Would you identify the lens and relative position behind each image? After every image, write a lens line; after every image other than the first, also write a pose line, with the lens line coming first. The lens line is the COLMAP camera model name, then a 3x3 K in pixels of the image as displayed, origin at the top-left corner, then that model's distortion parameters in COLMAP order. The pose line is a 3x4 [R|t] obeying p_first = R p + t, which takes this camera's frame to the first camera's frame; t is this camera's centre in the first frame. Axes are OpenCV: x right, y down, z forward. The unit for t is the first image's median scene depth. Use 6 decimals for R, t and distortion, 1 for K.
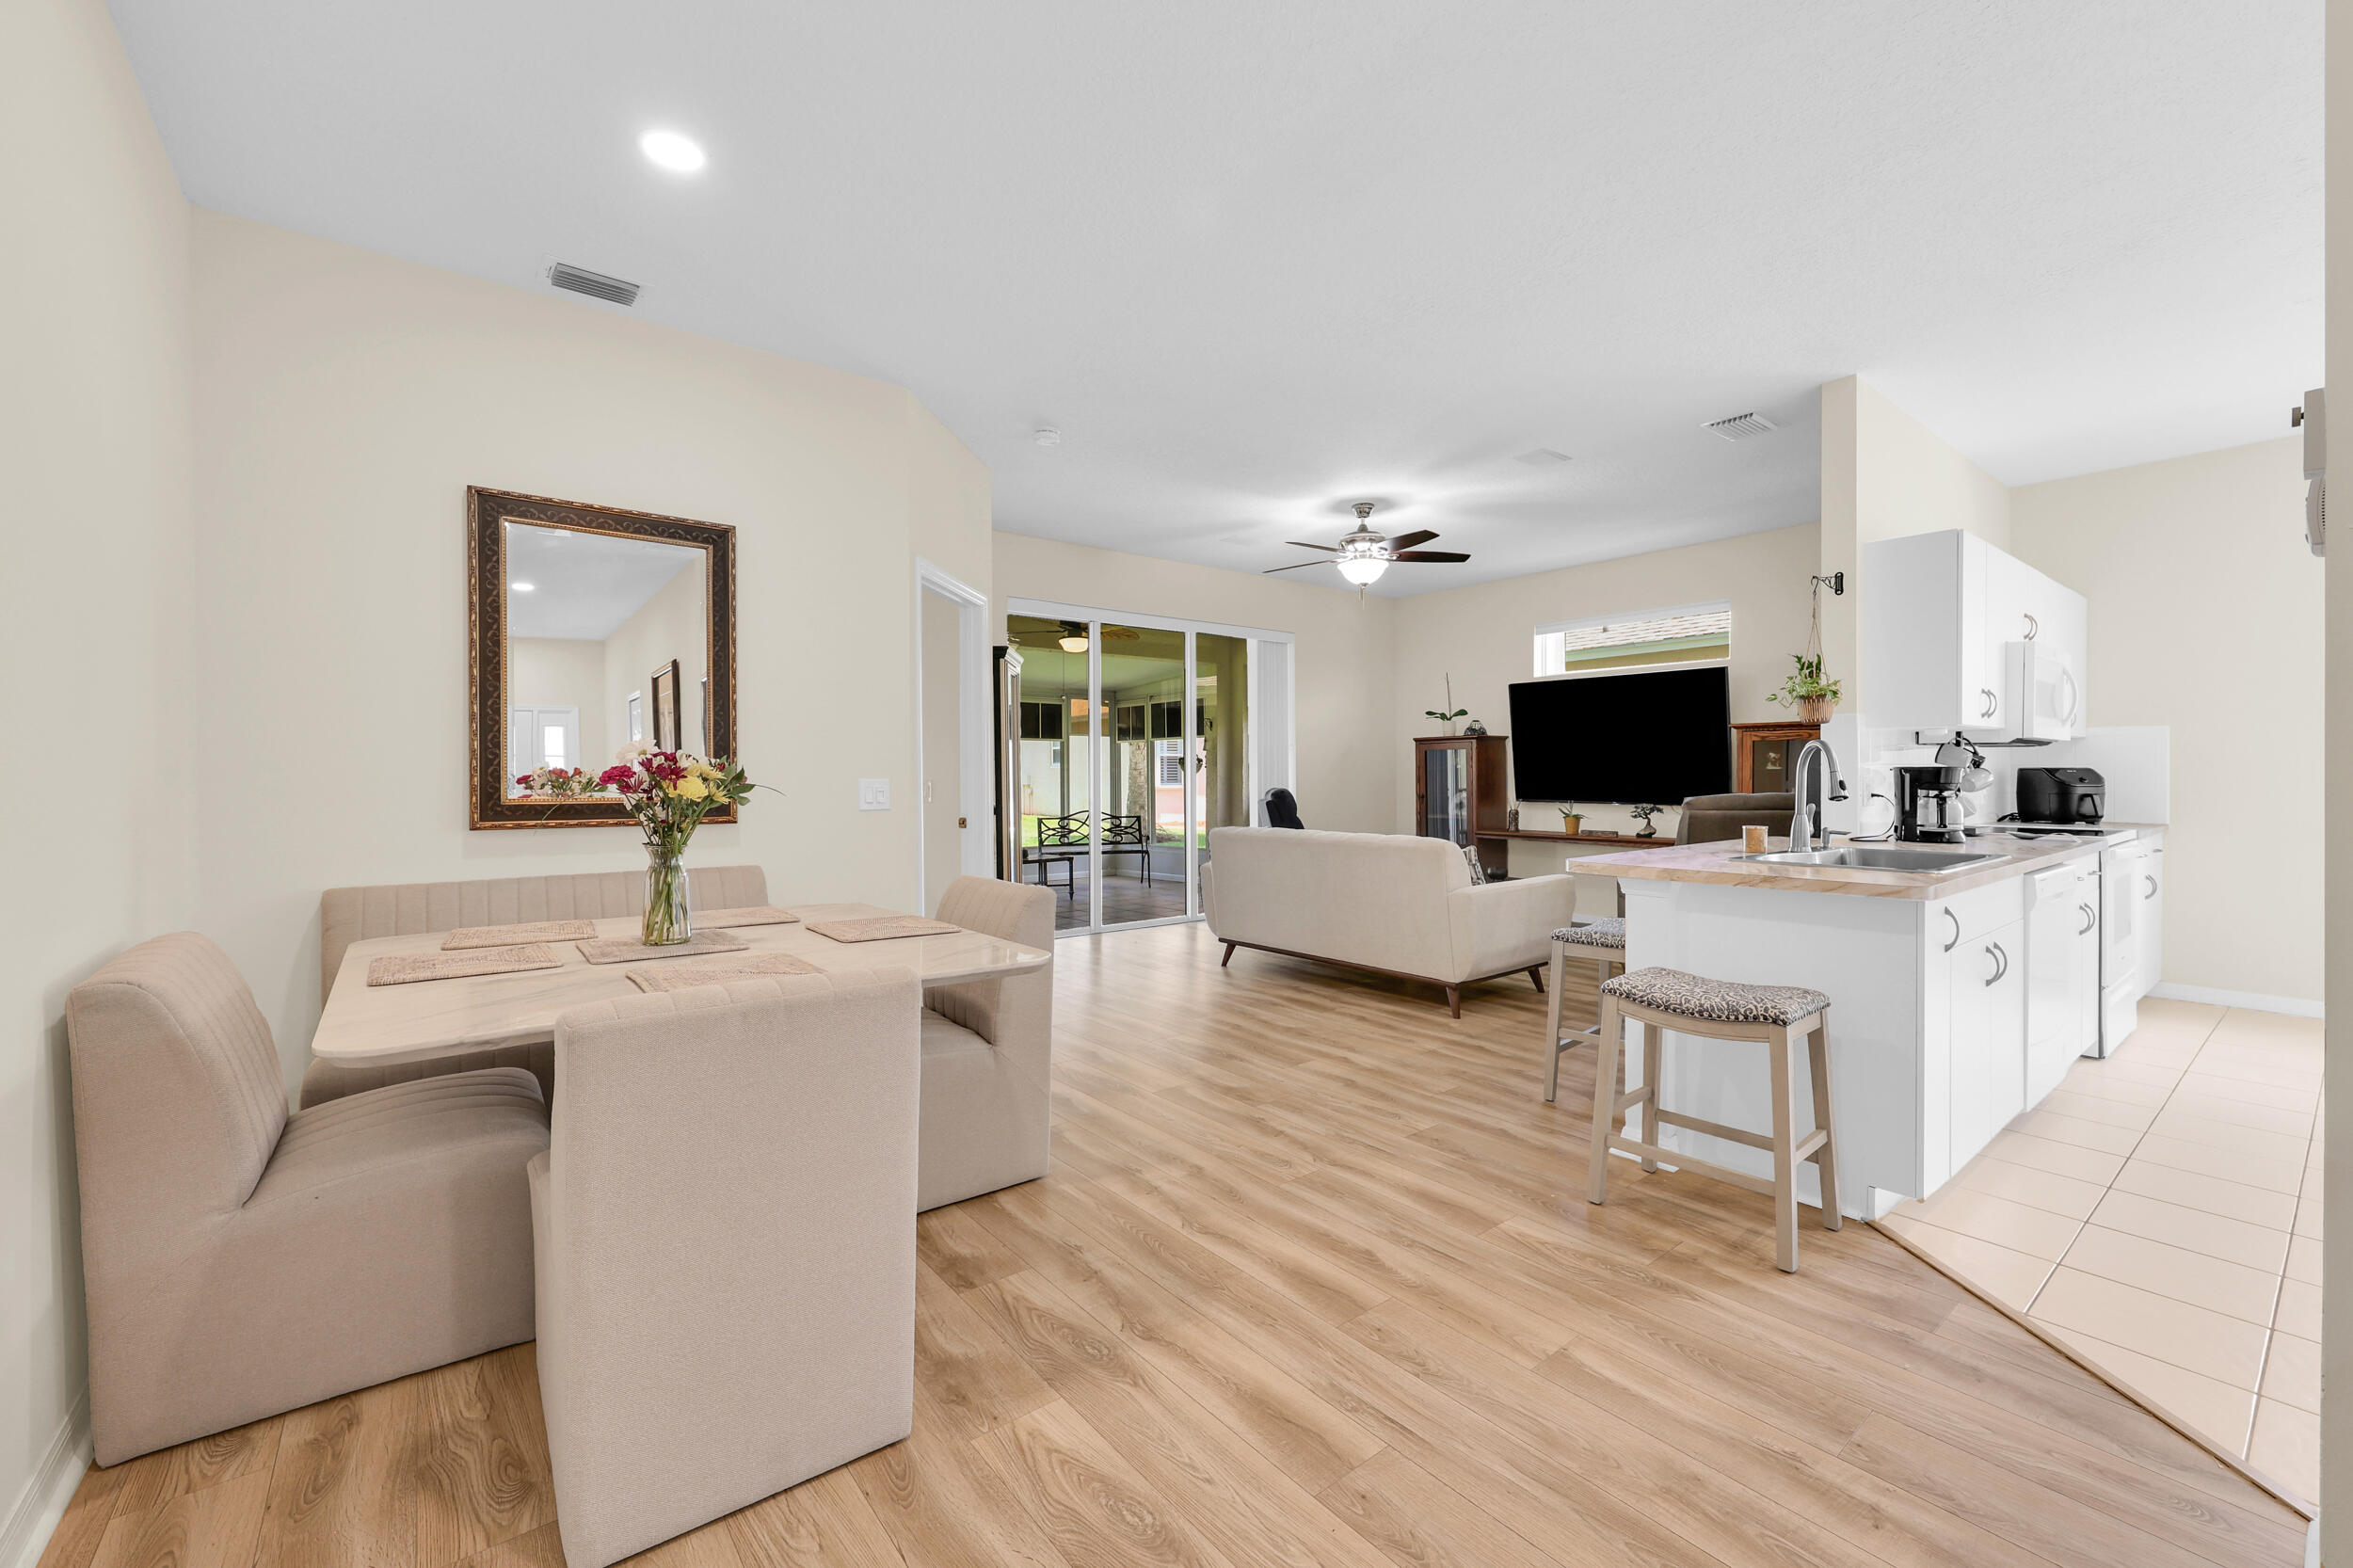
lens RADIAL K [[952.4, 0, 1176.6], [0, 952.4, 777.7], [0, 0, 1]] dist [0.001454, -0.000725]
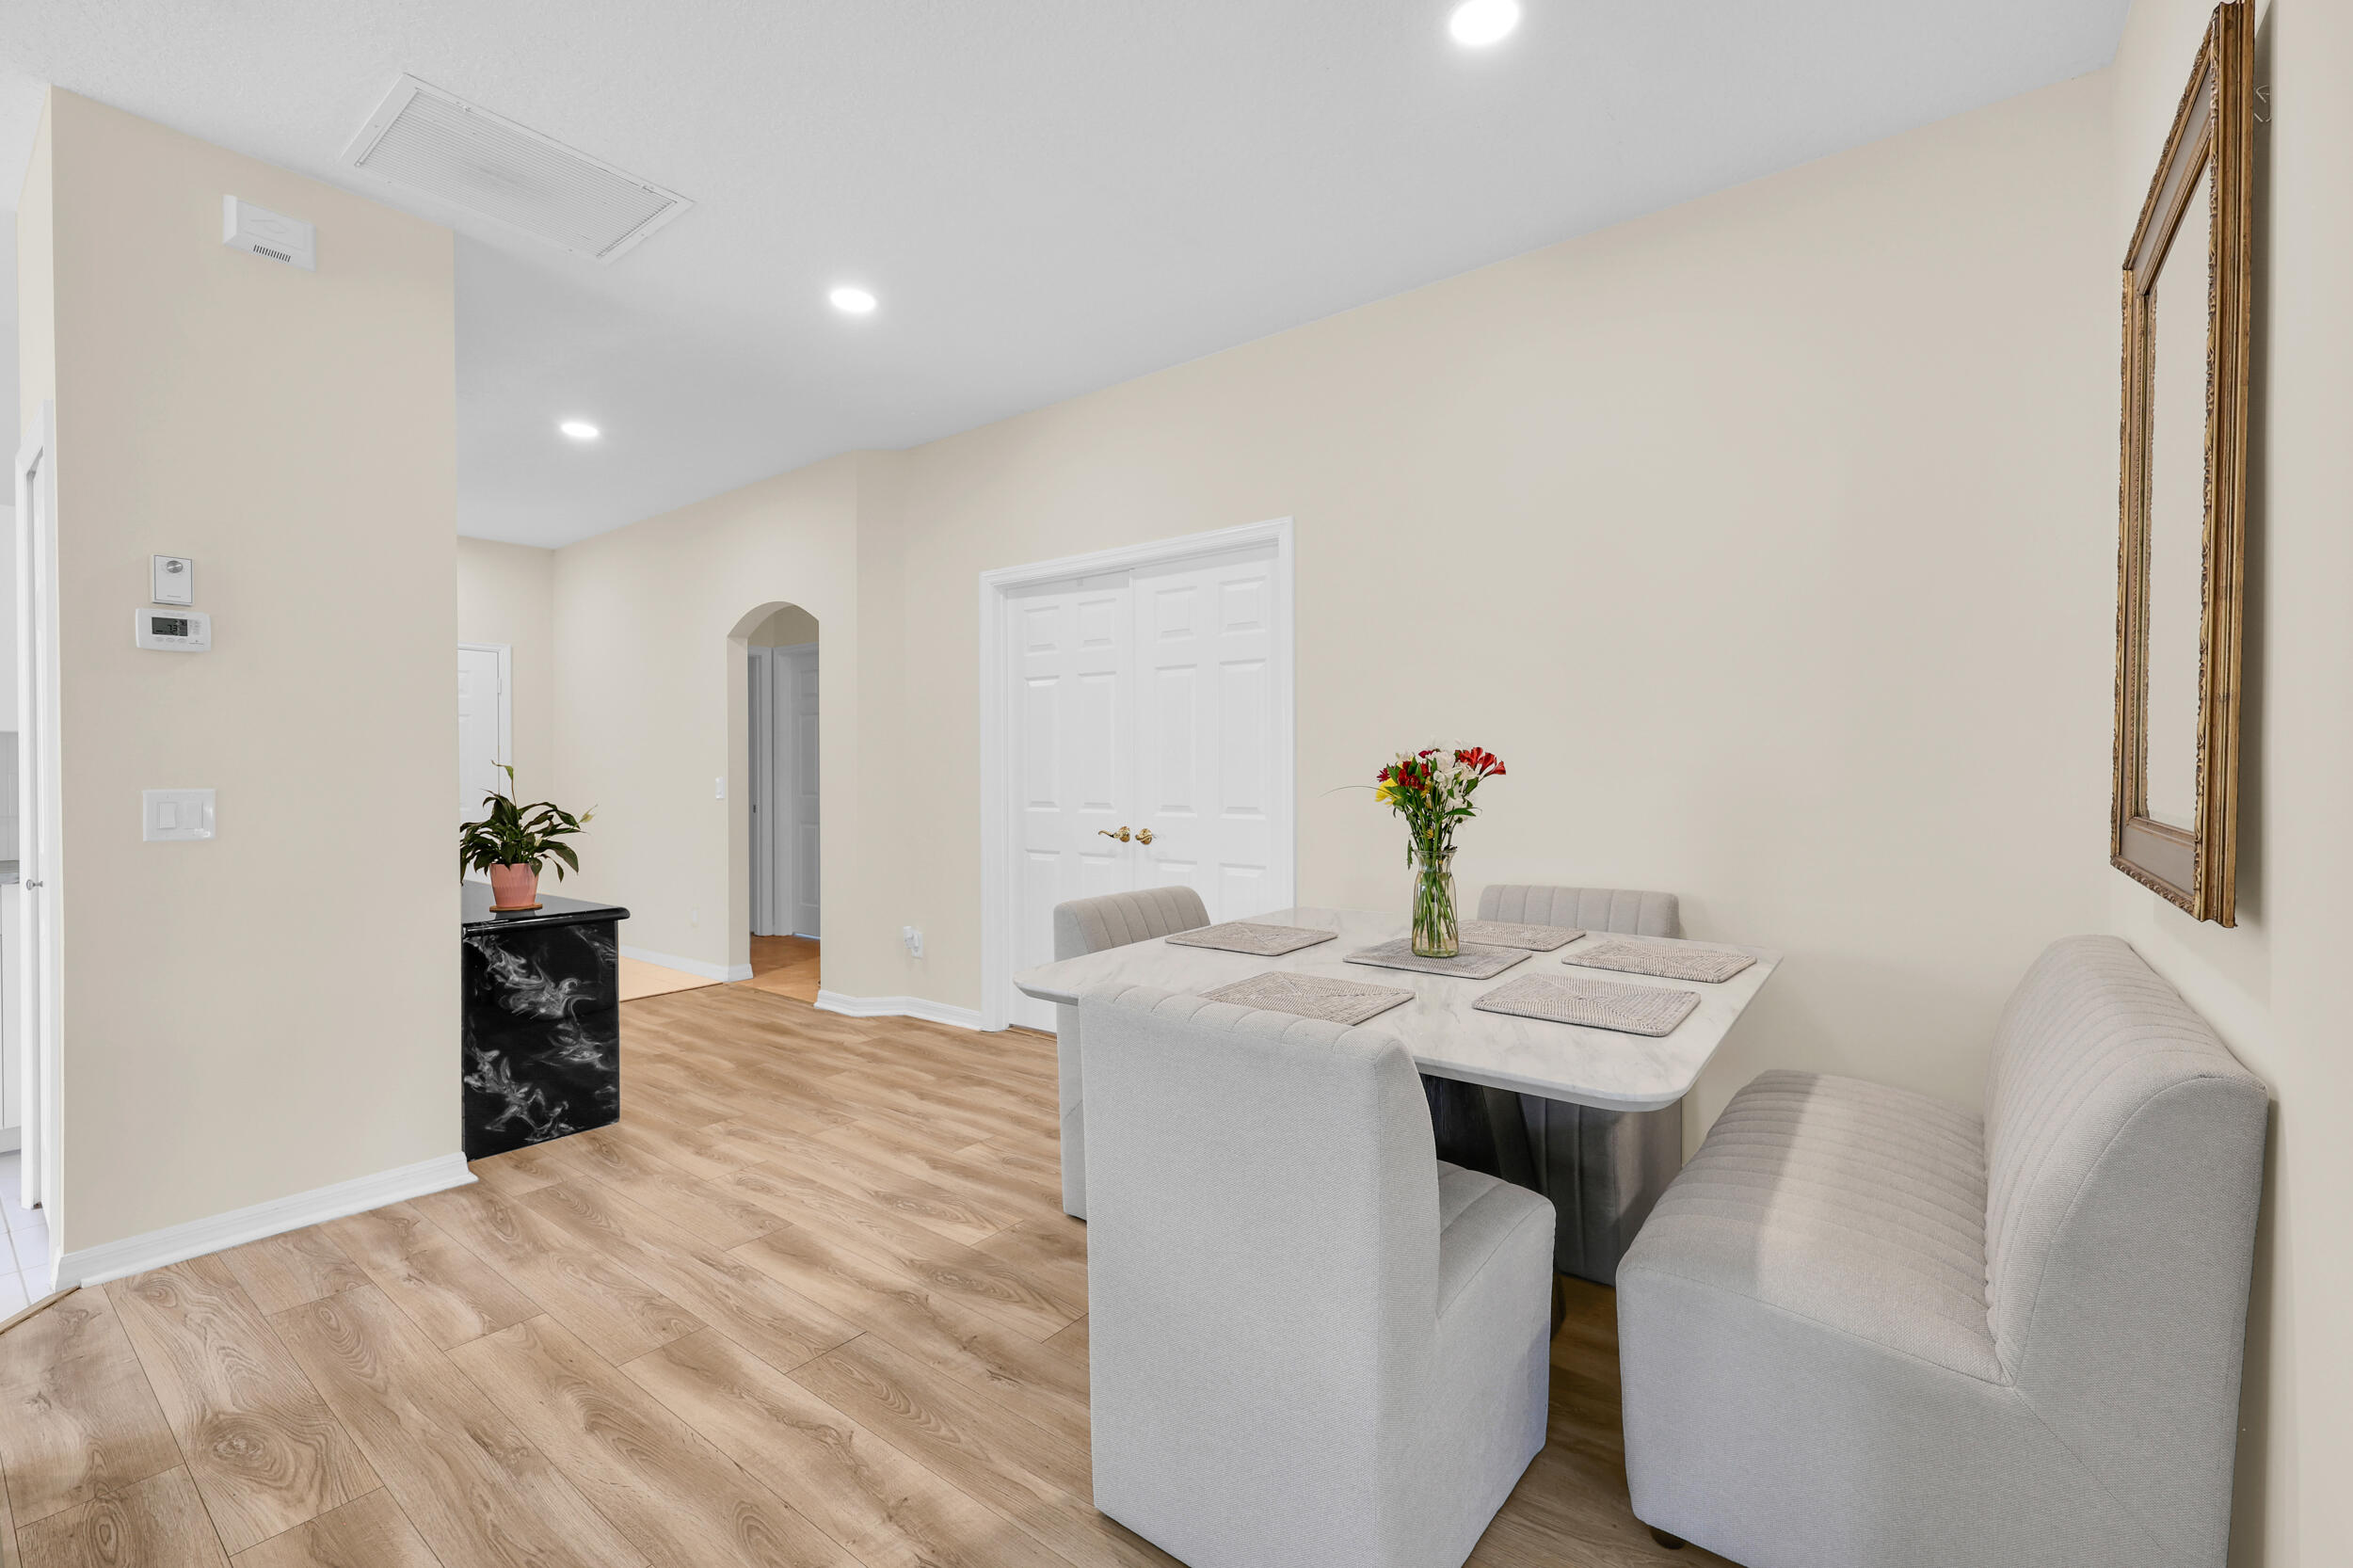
lens RADIAL K [[997.3, 0, 1169.6], [0, 997.3, 775.1], [0, 0, 1]] dist [0.000878, 0.000031]
pose [[-0.971242, 0.008087, -0.237958, -0.032209], [0.006132, 0.999941, 0.008953, -0.006033], [0.238016, 0.007236, -0.971234, 1.150299]]
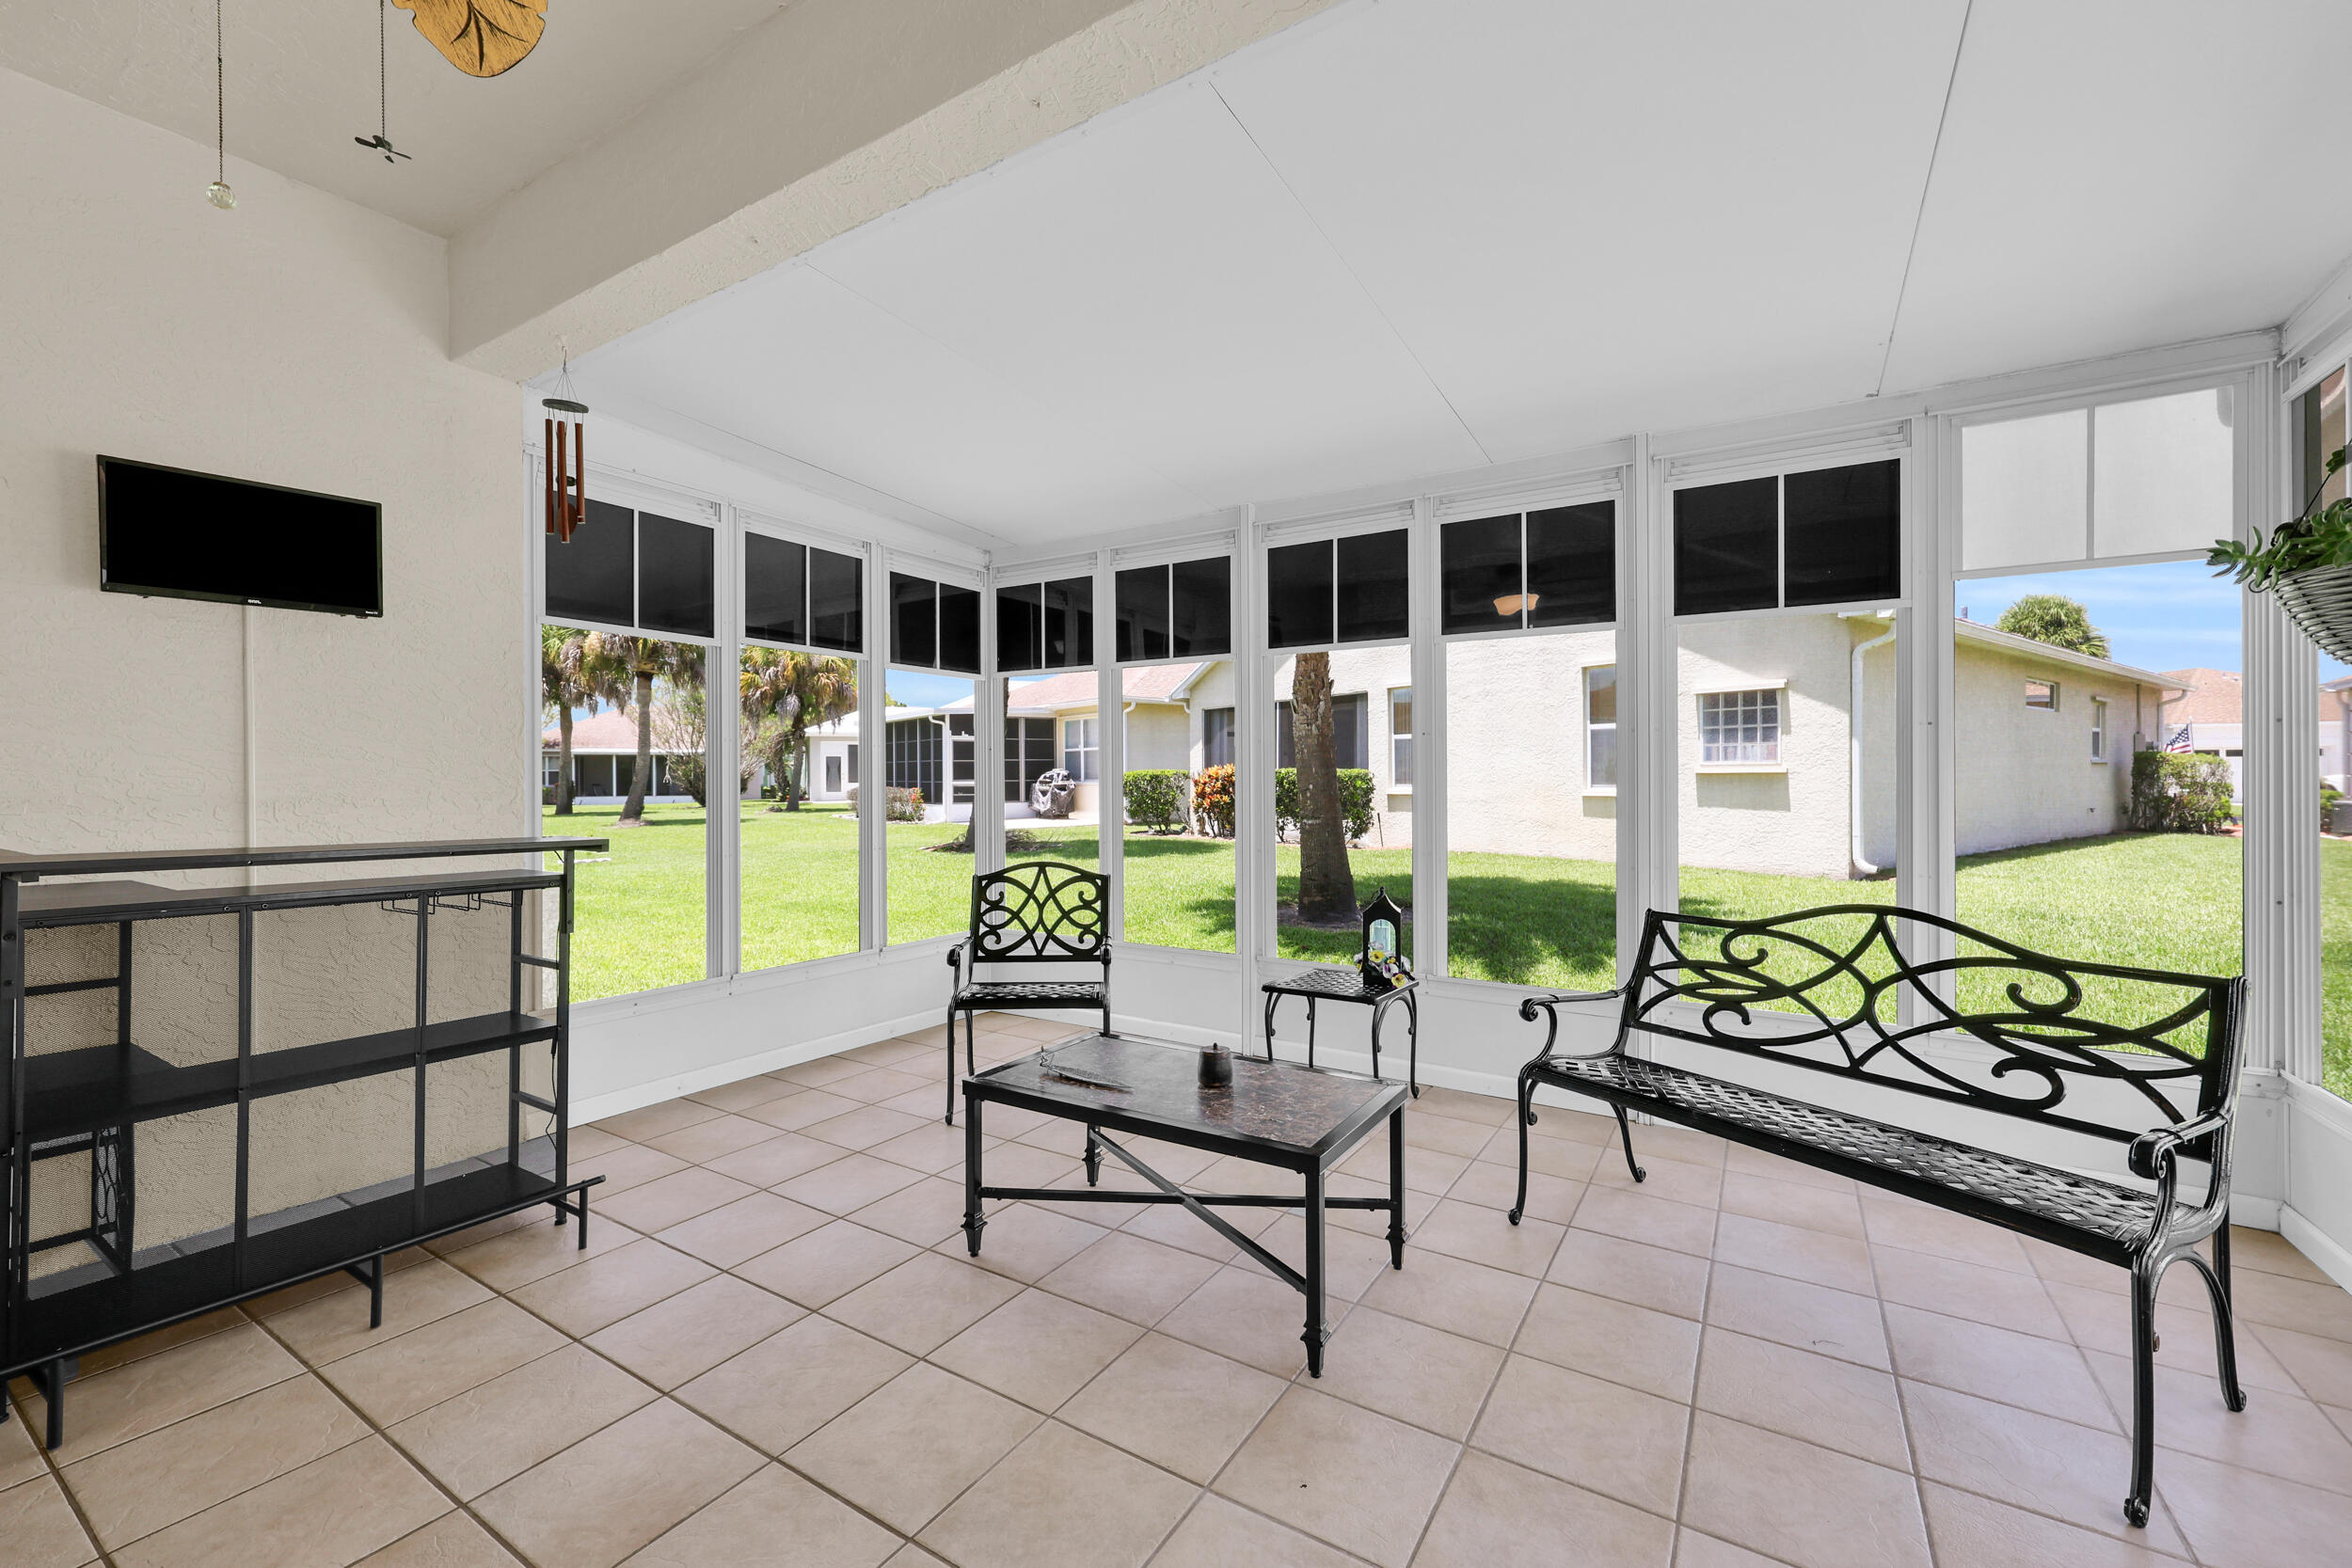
lens RADIAL K [[951.9, 0, 1179.1], [0, 951.9, 782.6], [0, 0, 1]] dist [0.001454, -0.000725]
pose [[0.335292, 0.009797, -0.942063, 0.161360], [-0.000390, 0.999947, 0.010261, 0.014735], [0.942114, -0.003073, 0.335278, 2.391262]]
